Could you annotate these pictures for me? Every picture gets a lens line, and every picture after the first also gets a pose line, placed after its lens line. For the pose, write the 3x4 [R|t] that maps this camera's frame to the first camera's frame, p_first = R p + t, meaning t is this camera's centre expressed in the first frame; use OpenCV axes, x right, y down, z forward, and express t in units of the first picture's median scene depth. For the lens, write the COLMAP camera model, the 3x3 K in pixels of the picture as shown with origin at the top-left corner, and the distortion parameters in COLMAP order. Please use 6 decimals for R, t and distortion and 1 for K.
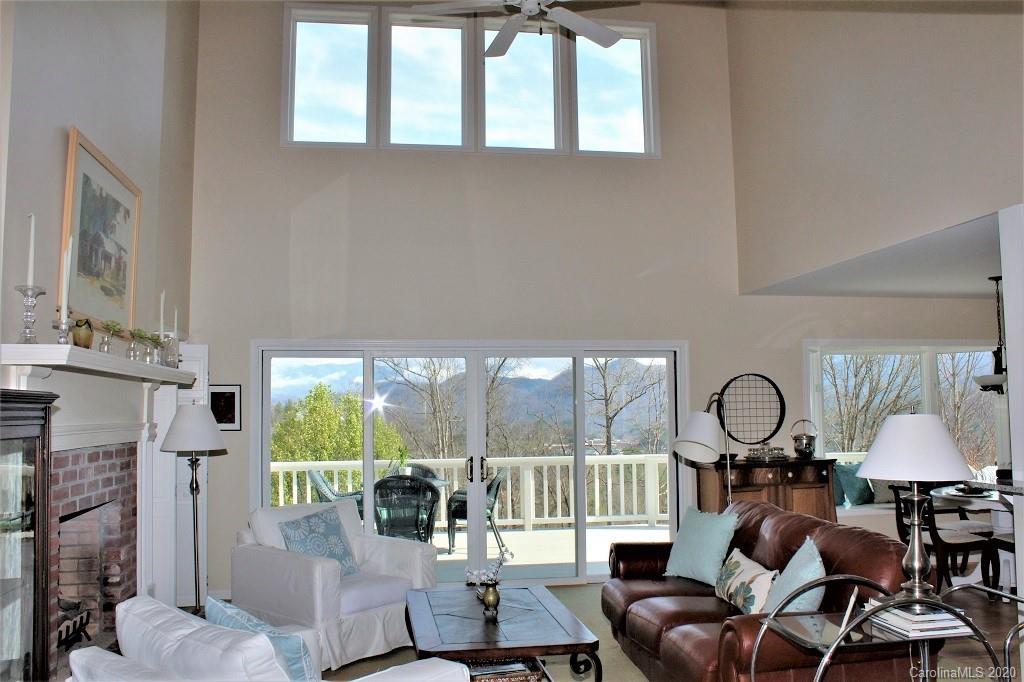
lens RADIAL K [[858.7, 0, 510.0], [0, 858.7, 342.9], [0, 0, 1]] dist [-0.131960, 0.091631]
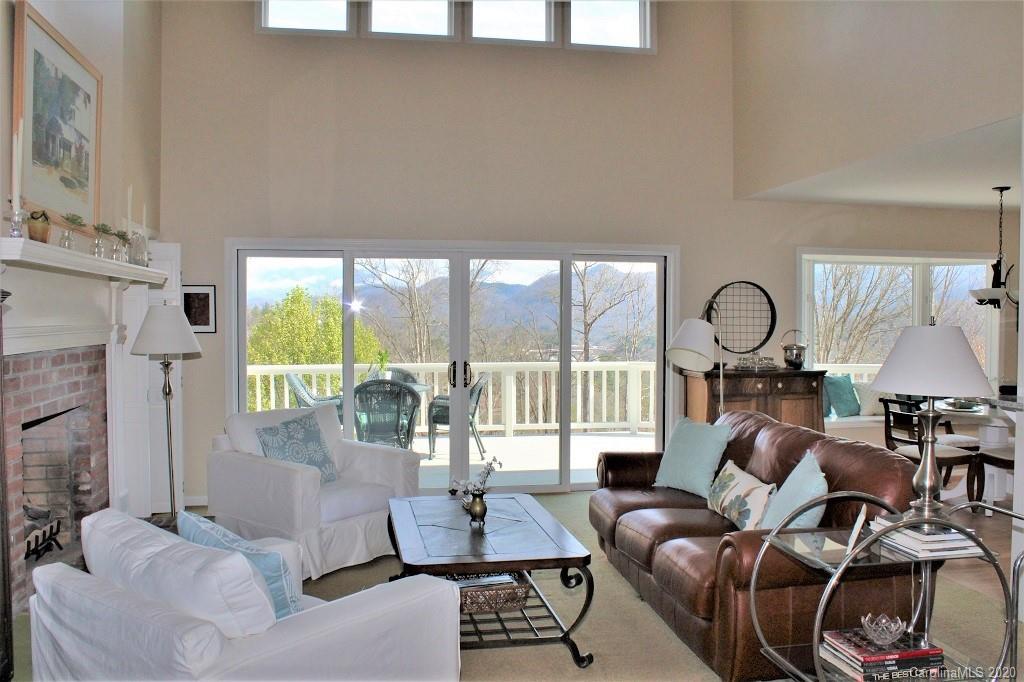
lens RADIAL K [[858.7, 0, 507.7], [0, 858.7, 343.6], [0, 0, 1]] dist [-0.131960, 0.091631]
pose [[0.999631, 0.012694, 0.024006, -0.013055], [-0.015277, 0.993737, 0.110699, 0.005855], [-0.022451, -0.111025, 0.993564, 0.051632]]
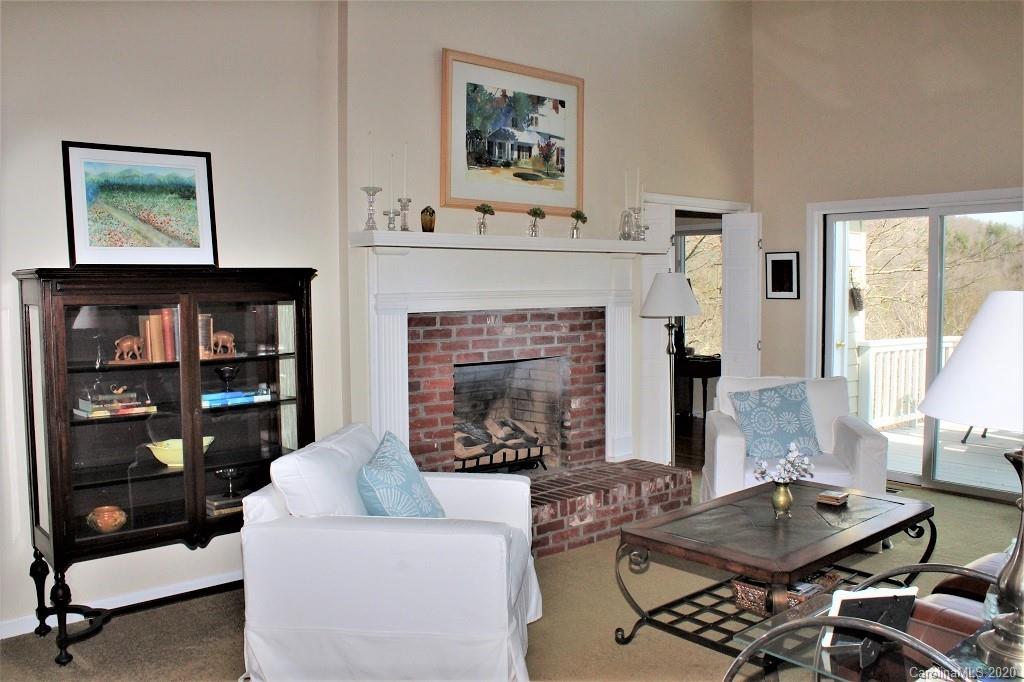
lens RADIAL K [[858.7, 0, 512.3], [0, 858.7, 342.8], [0, 0, 1]] dist [-0.131960, 0.091631]
pose [[0.523192, 0.062468, -0.849922, 0.499401], [0.070696, 0.990691, 0.116334, 0.025412], [0.849277, -0.120951, 0.513905, 0.324337]]
